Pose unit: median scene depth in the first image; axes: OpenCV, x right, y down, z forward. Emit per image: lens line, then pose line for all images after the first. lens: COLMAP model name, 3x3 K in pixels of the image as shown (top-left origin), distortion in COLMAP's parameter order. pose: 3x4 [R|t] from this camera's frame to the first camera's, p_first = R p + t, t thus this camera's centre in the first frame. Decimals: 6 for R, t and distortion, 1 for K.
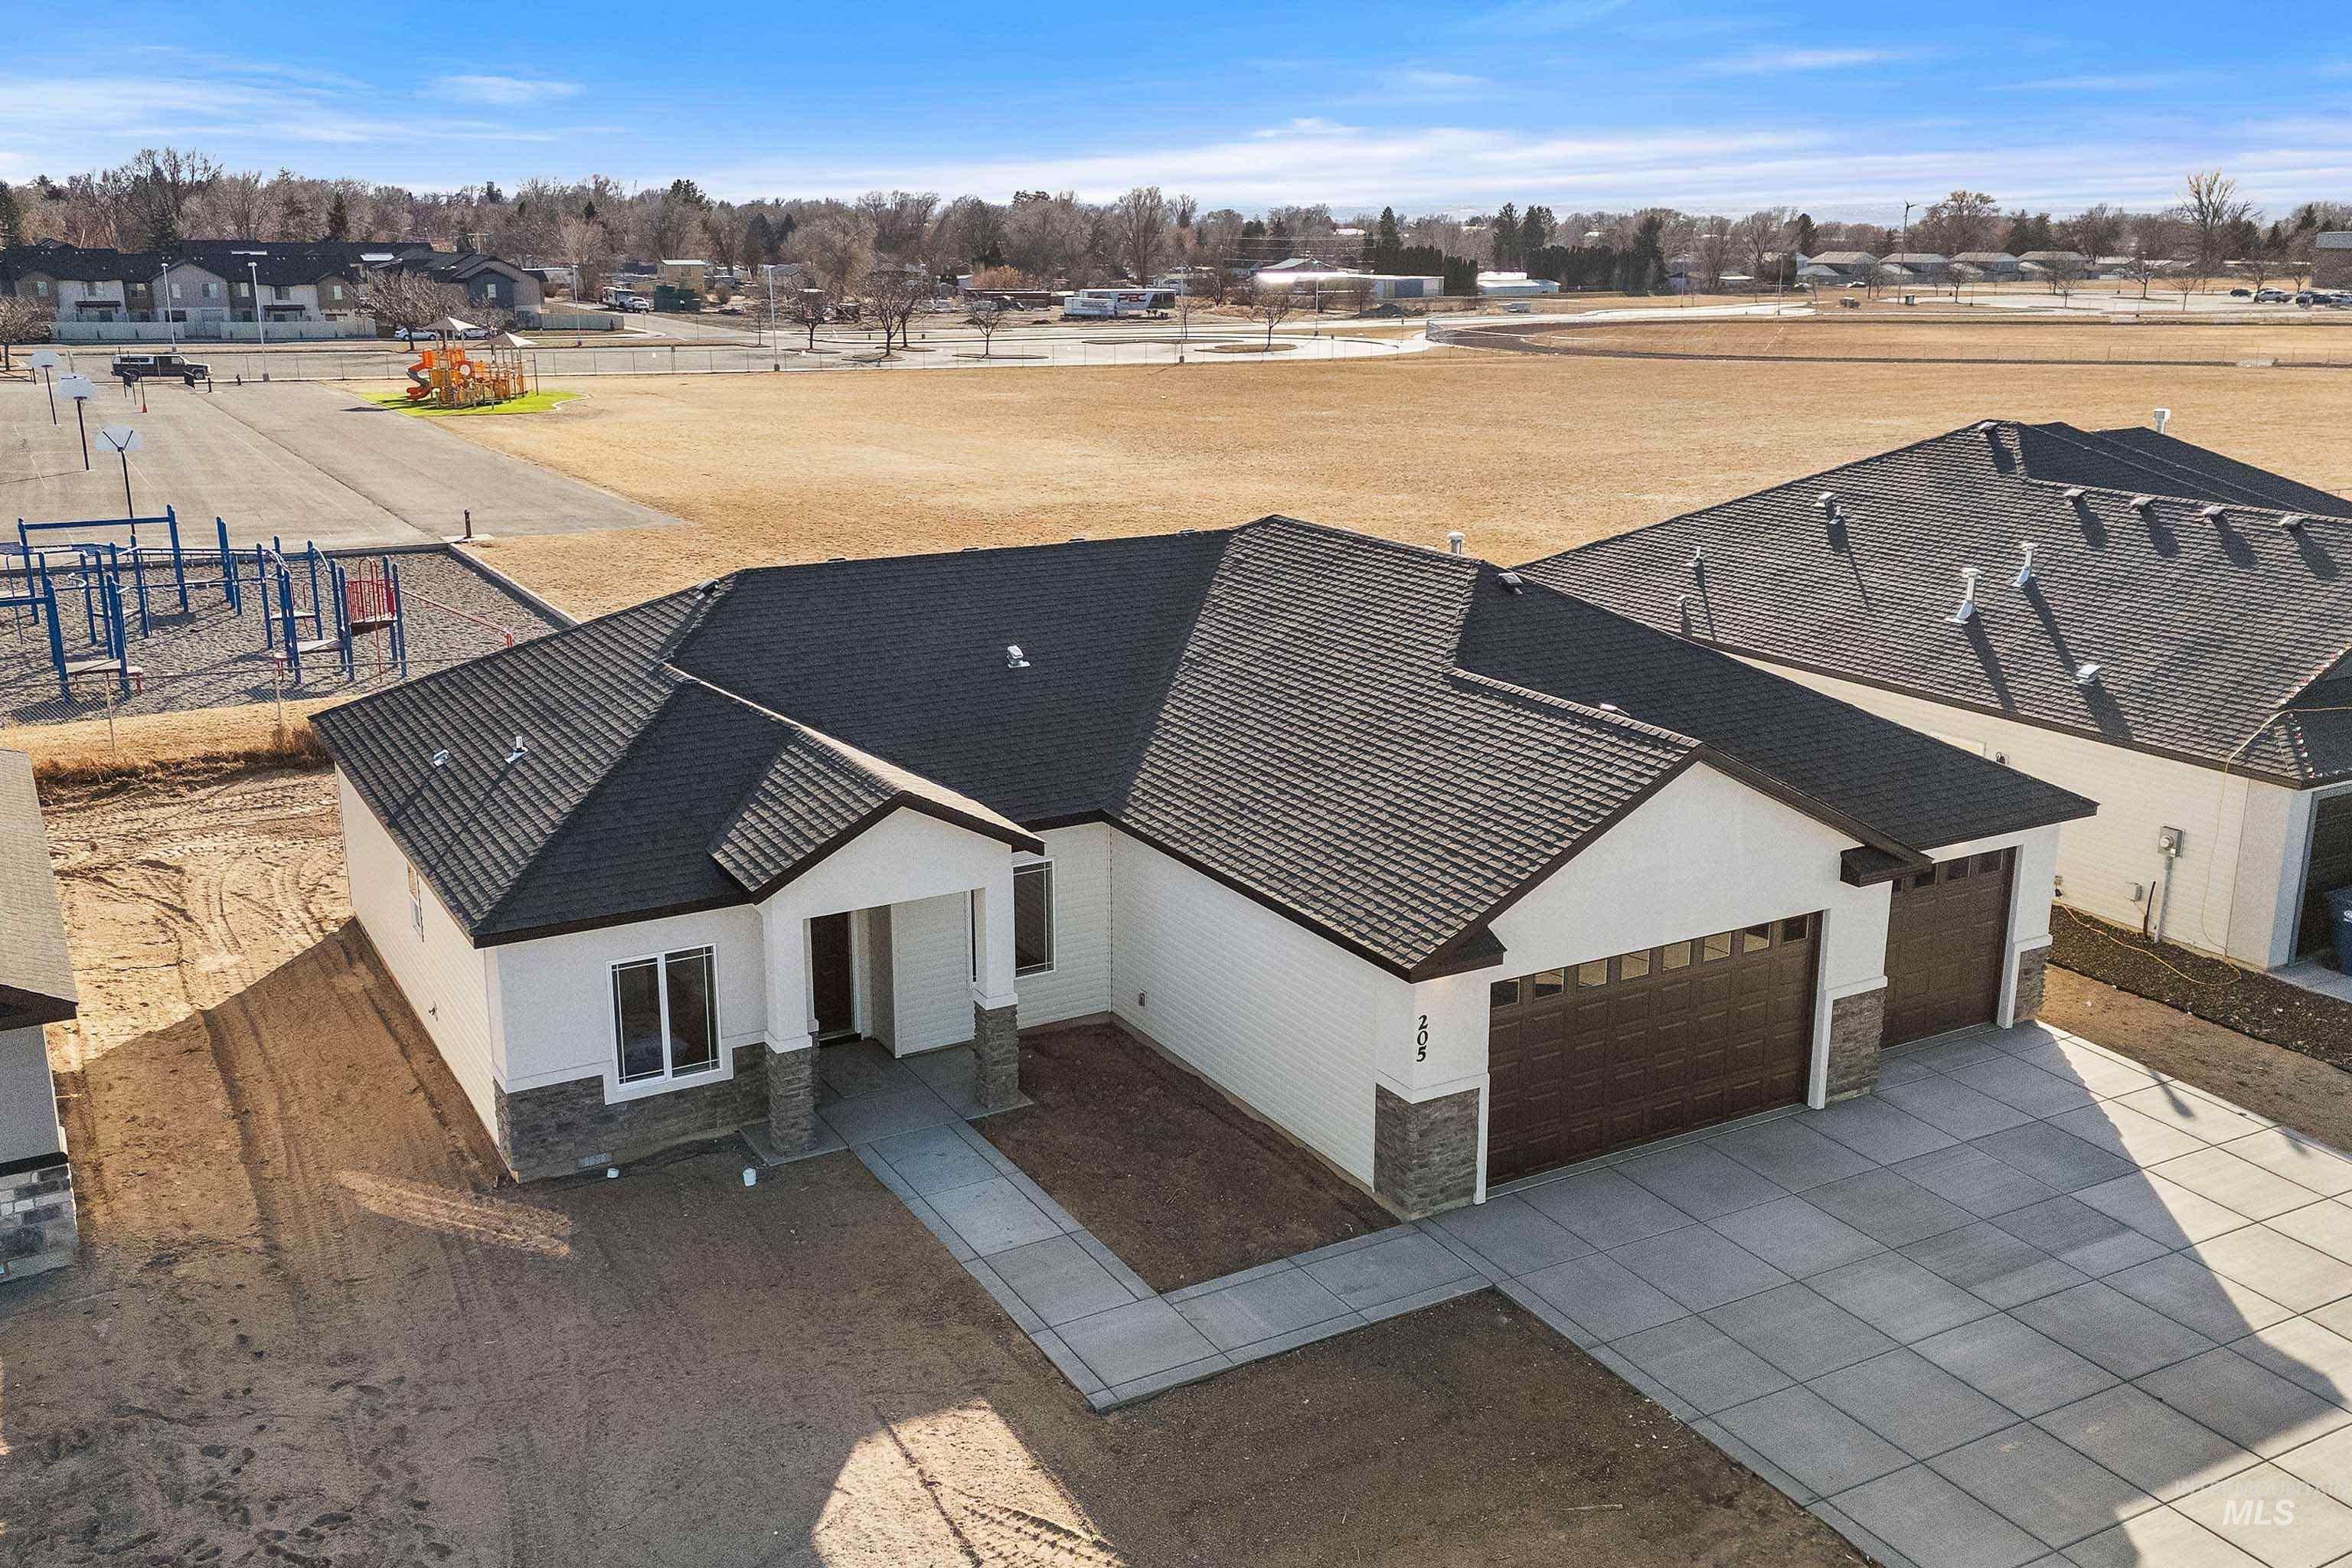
lens RADIAL K [[2062.4, 0, 1176.0], [0, 2062.4, 784.0], [0, 0, 1]] dist [0.062263, -0.008137]
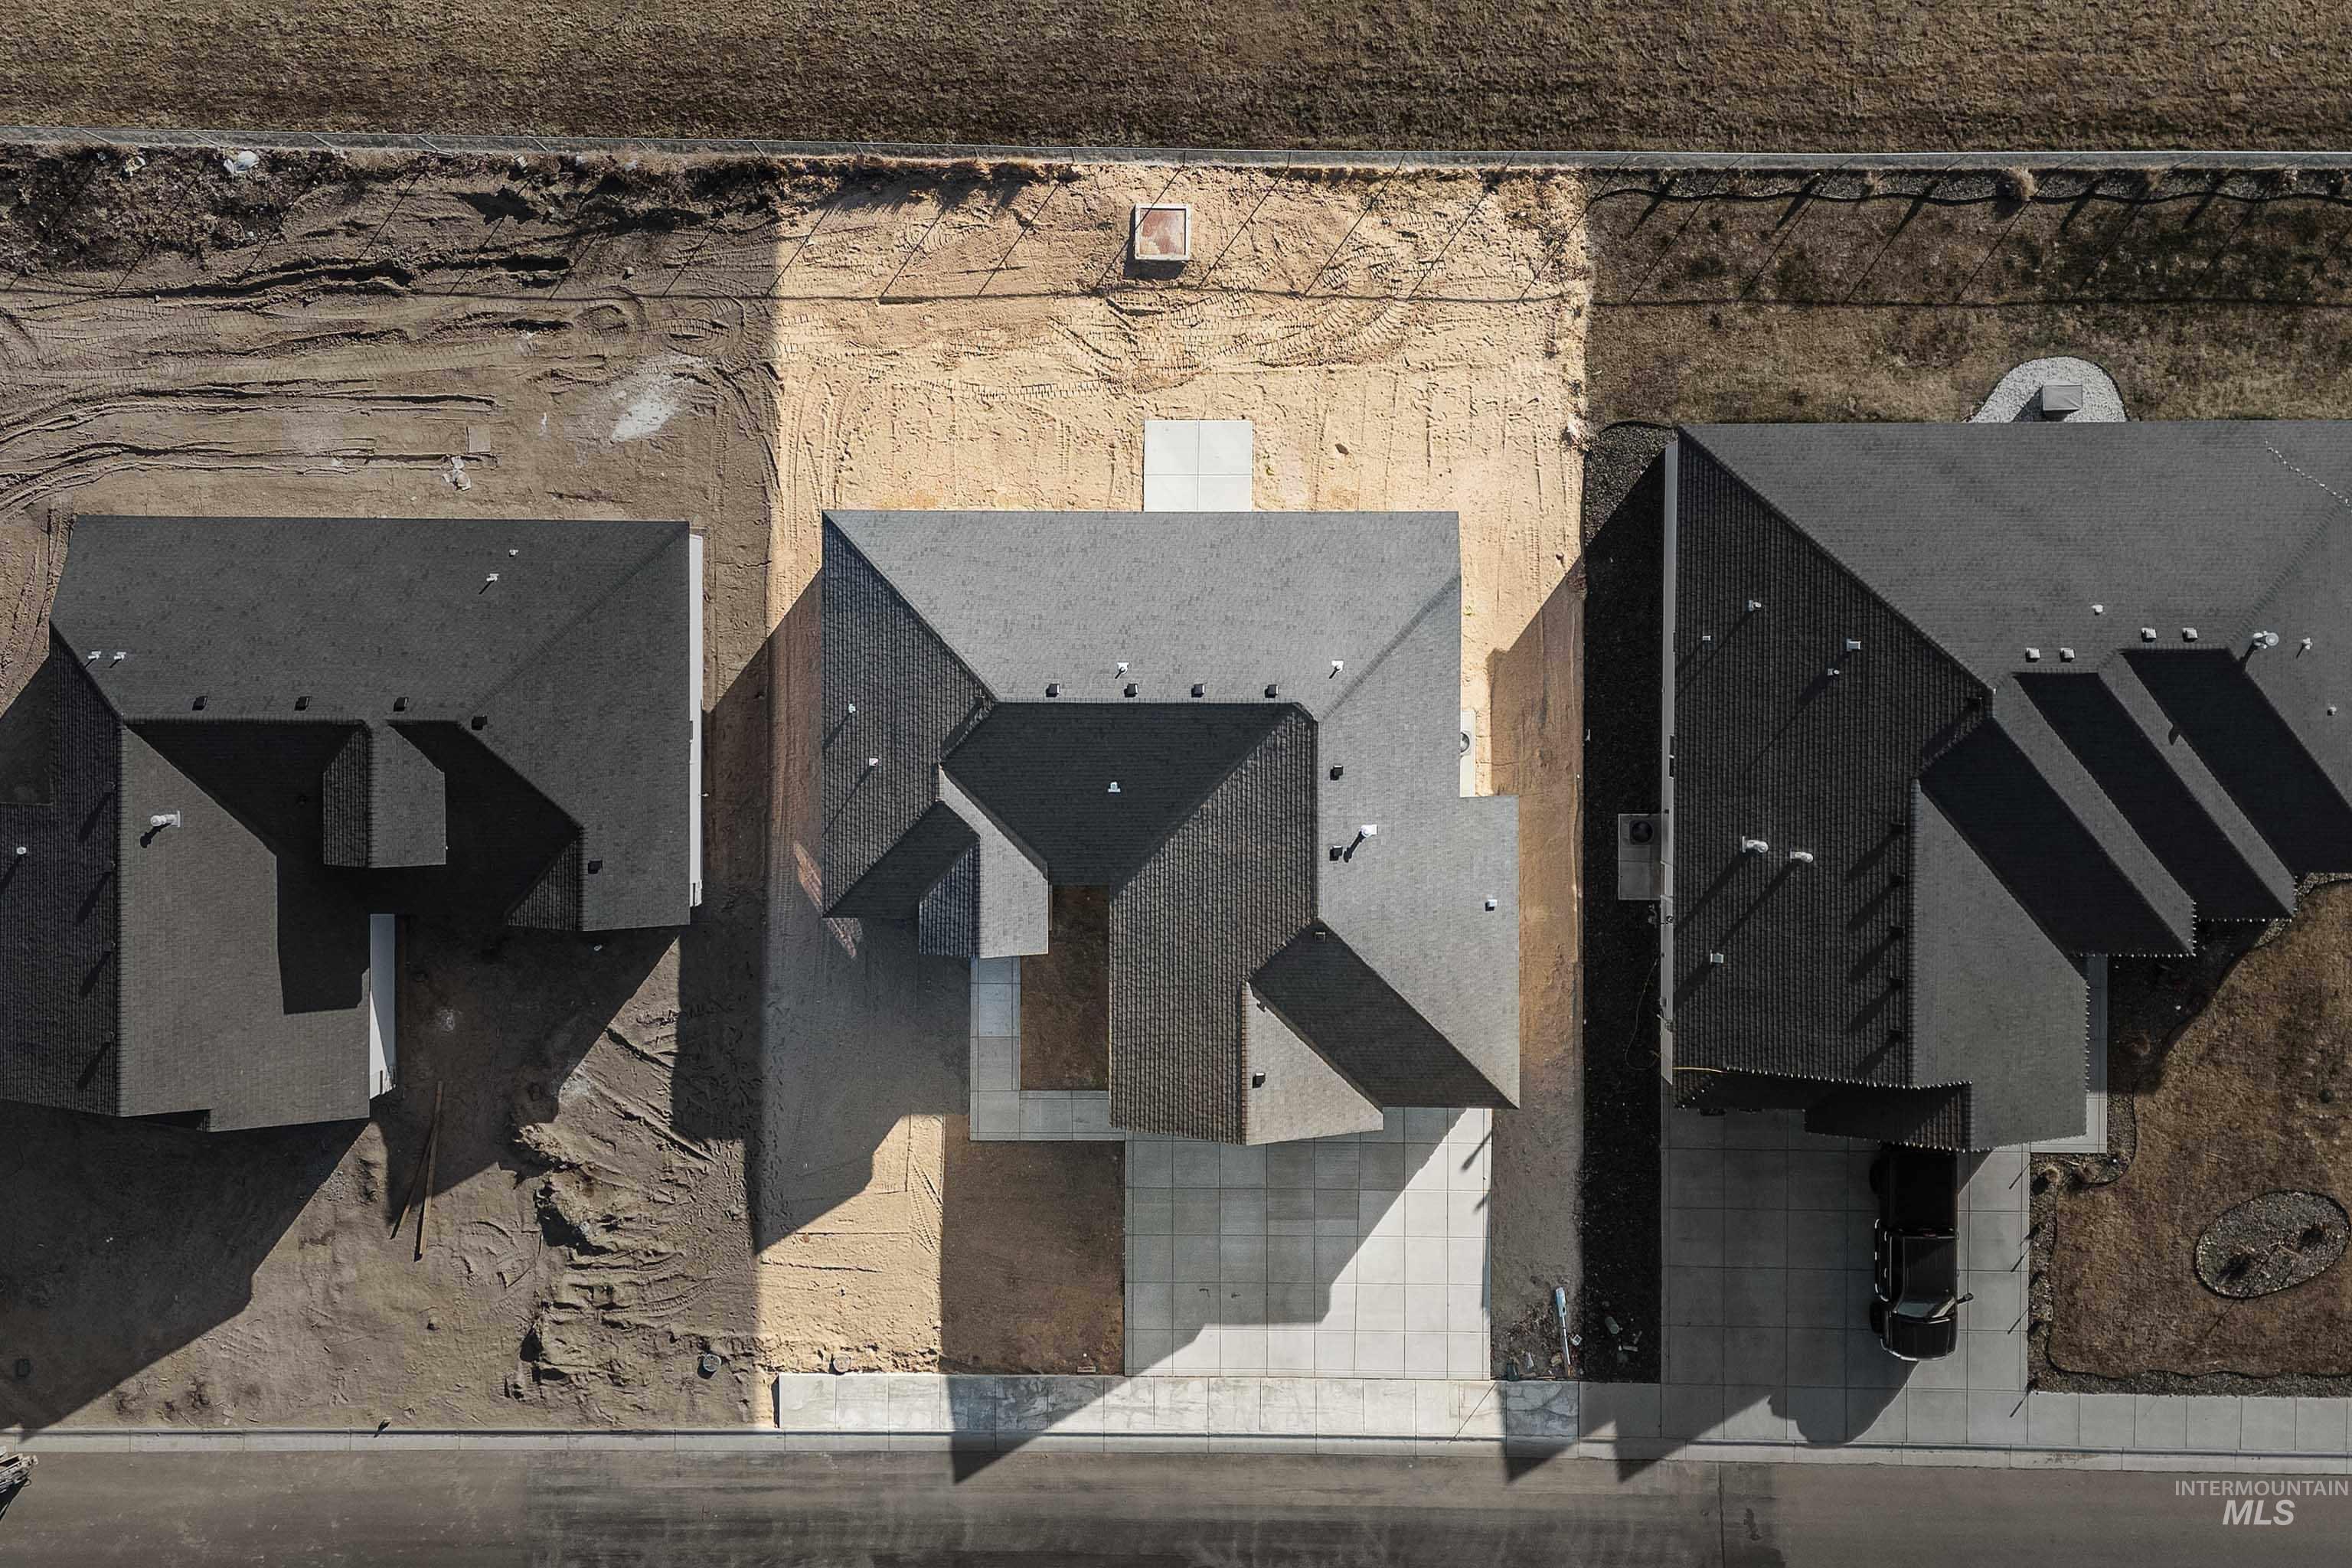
lens RADIAL K [[2062.4, 0, 1176.0], [0, 2062.4, 784.0], [0, 0, 1]] dist [0.062263, -0.008137]
pose [[0.861737, 0.507171, 0.013692, -0.078748], [-0.125704, 0.187284, 0.974230, -2.725698], [0.491537, -0.841251, 0.225143, 0.822621]]
